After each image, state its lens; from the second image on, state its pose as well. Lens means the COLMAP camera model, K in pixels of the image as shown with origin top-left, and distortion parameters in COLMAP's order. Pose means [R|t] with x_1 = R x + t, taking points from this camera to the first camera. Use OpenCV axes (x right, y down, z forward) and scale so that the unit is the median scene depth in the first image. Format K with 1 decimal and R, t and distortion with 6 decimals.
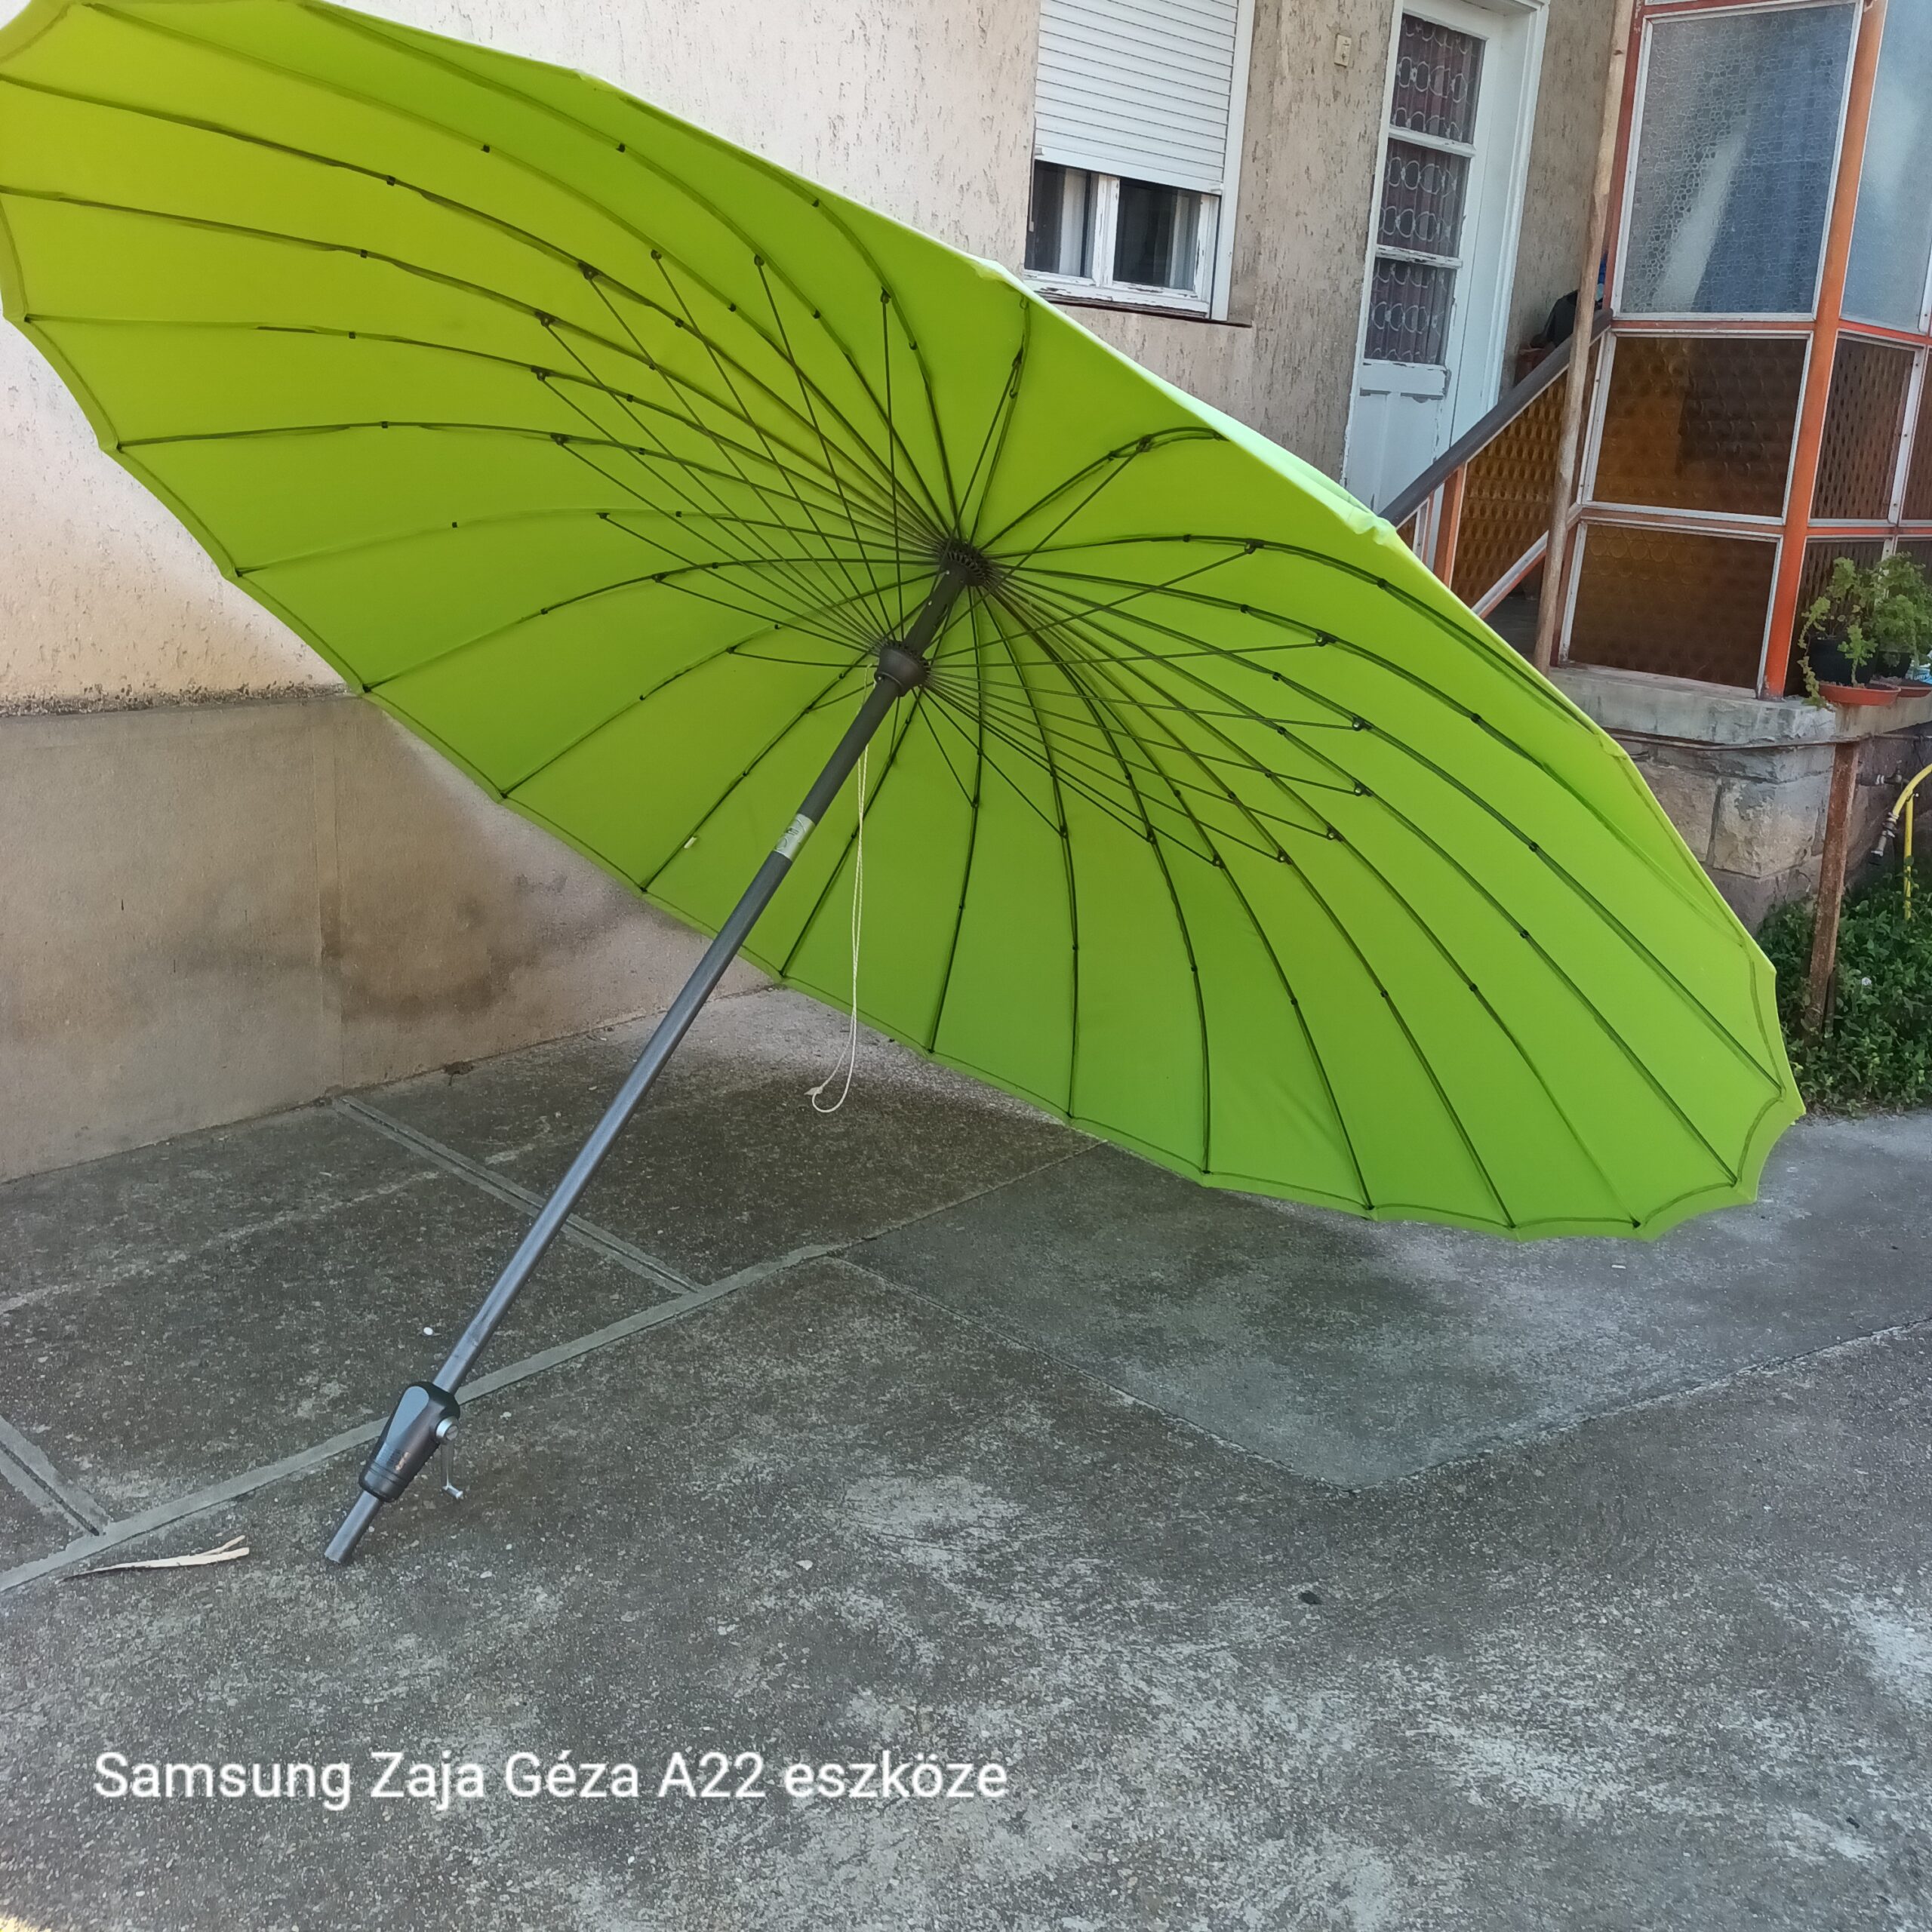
lens RADIAL K [[1805.5, 0, 963.9], [0, 1805.5, 961.8], [0, 0, 1]] dist [-0.007327, -0.007951]
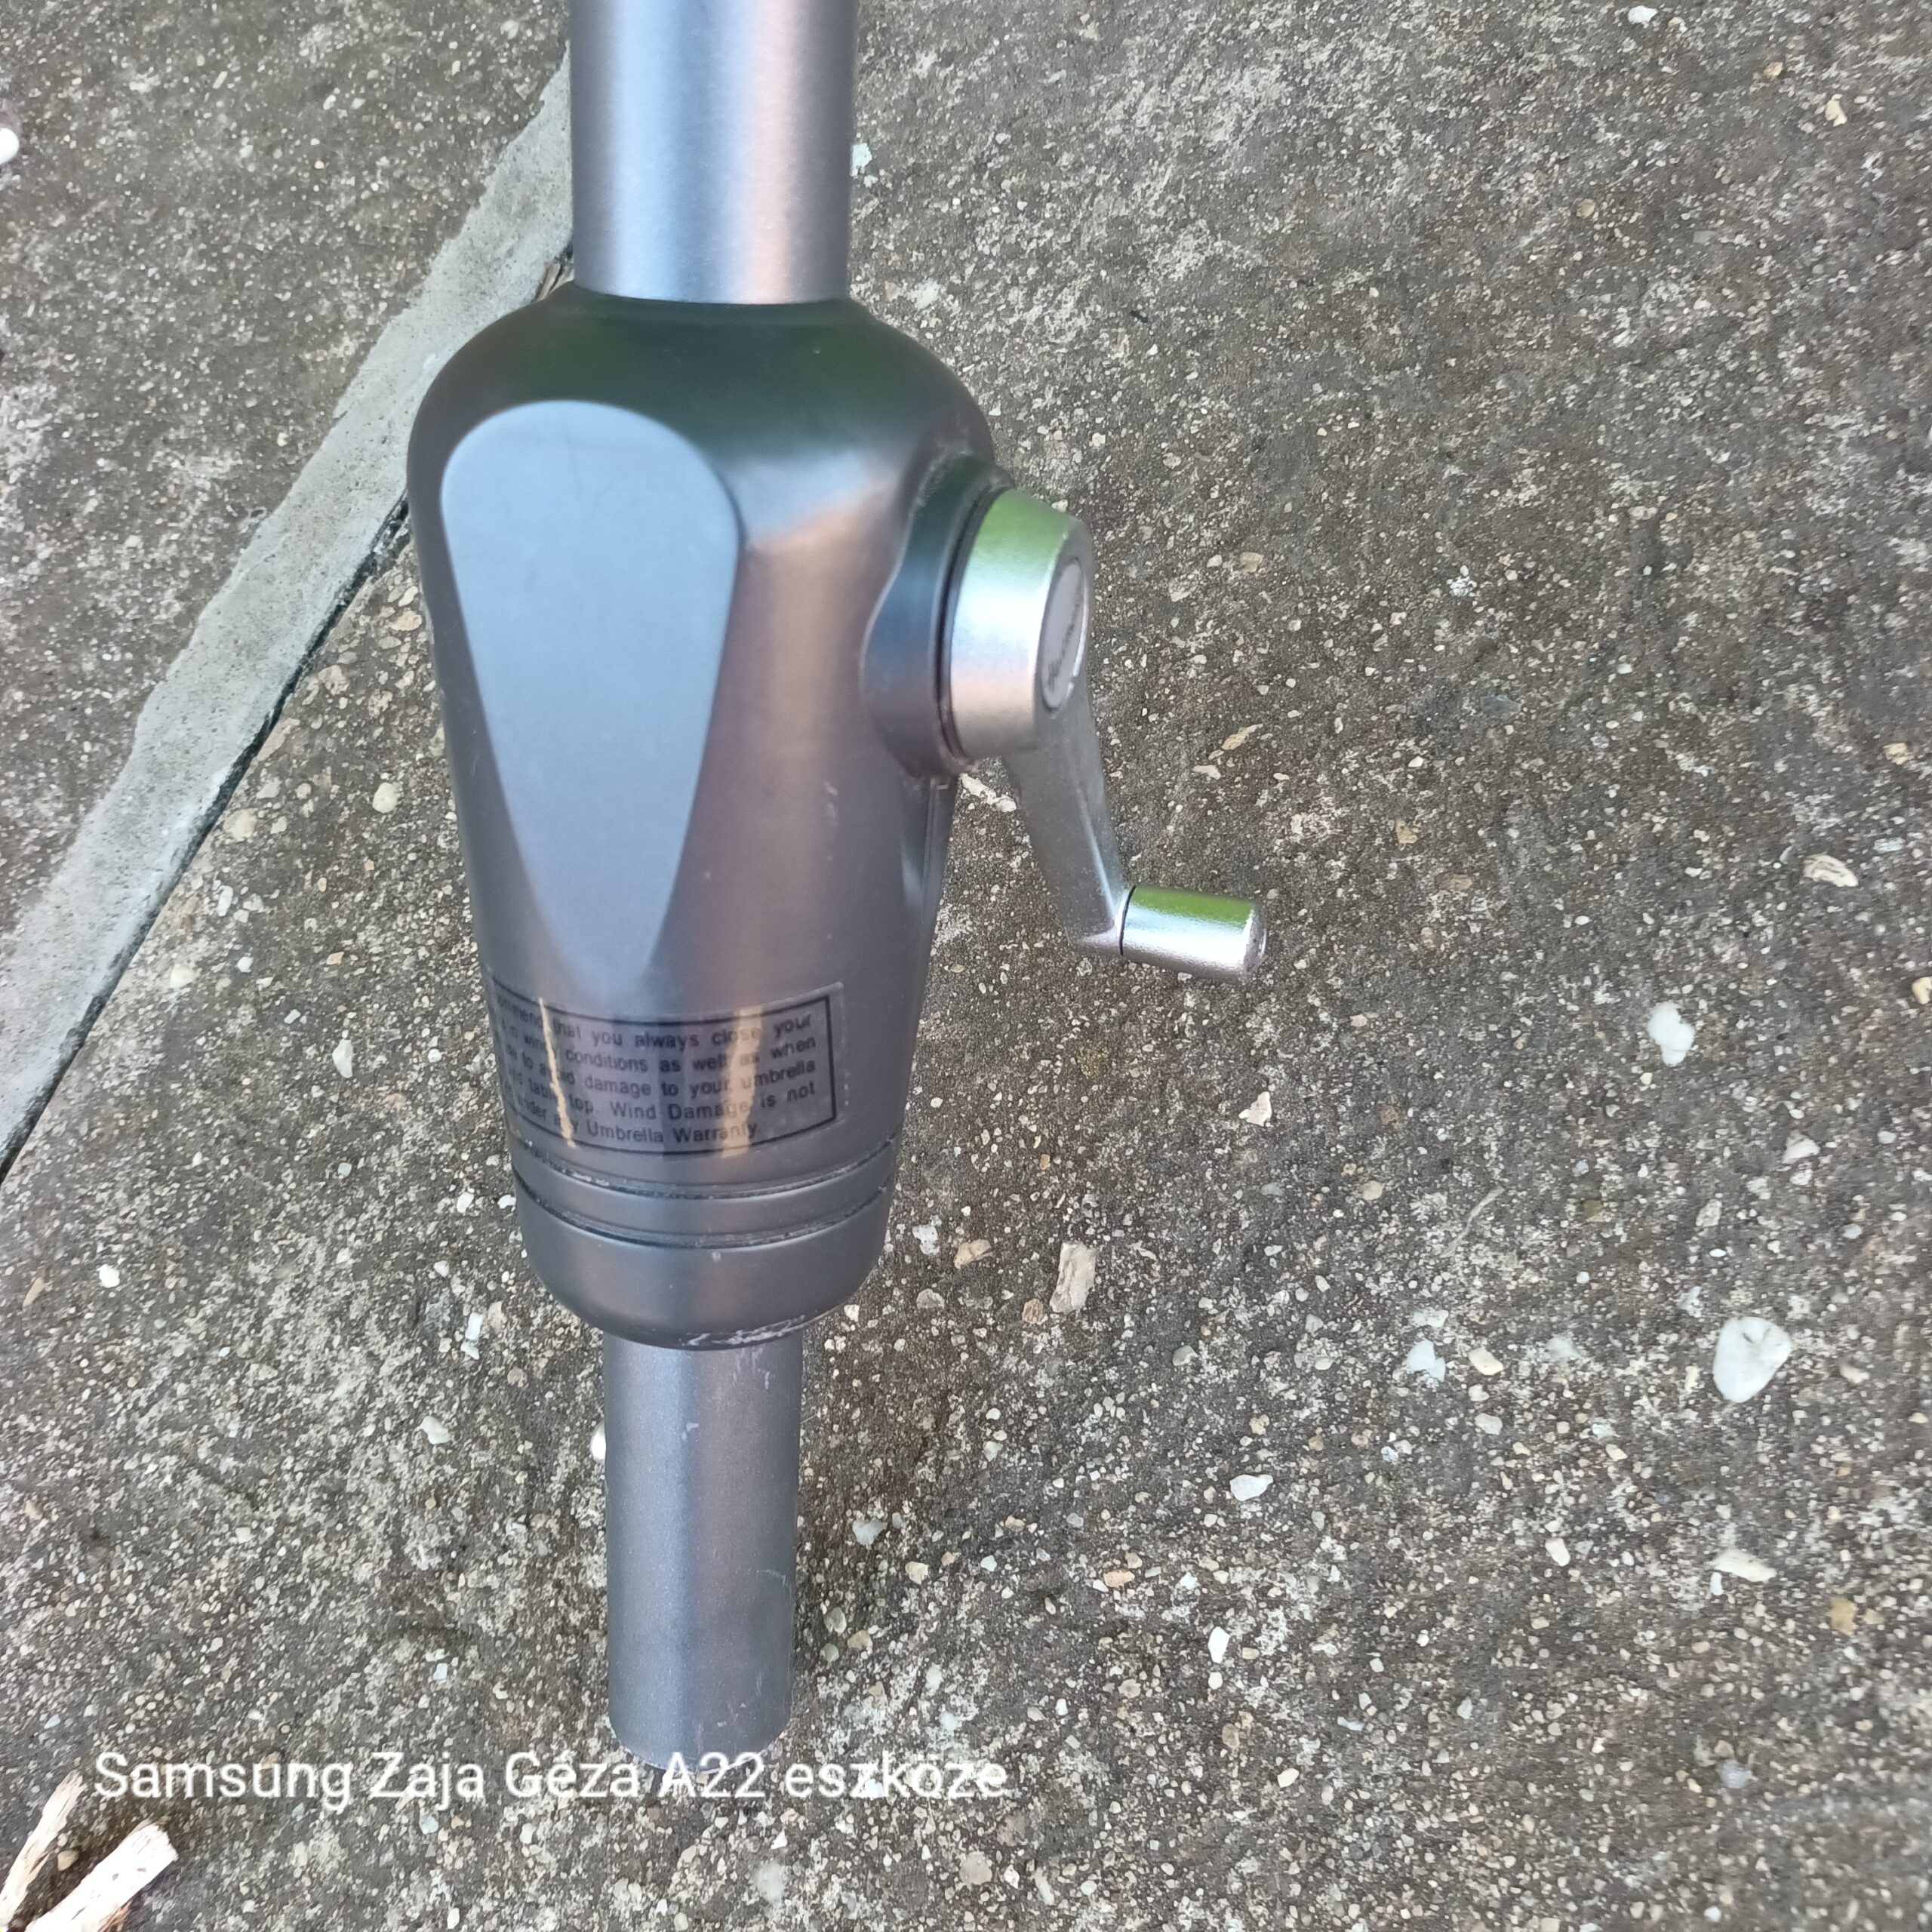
lens RADIAL K [[1900.3, 0, 1009.3], [0, 1900.3, 953.2], [0, 0, 1]] dist [0.031259, -0.019680]
pose [[0.902016, -0.405298, -0.148662, -0.209212], [0.389892, 0.616985, 0.683603, 0.149194], [-0.185340, -0.674583, 0.714553, 0.689378]]
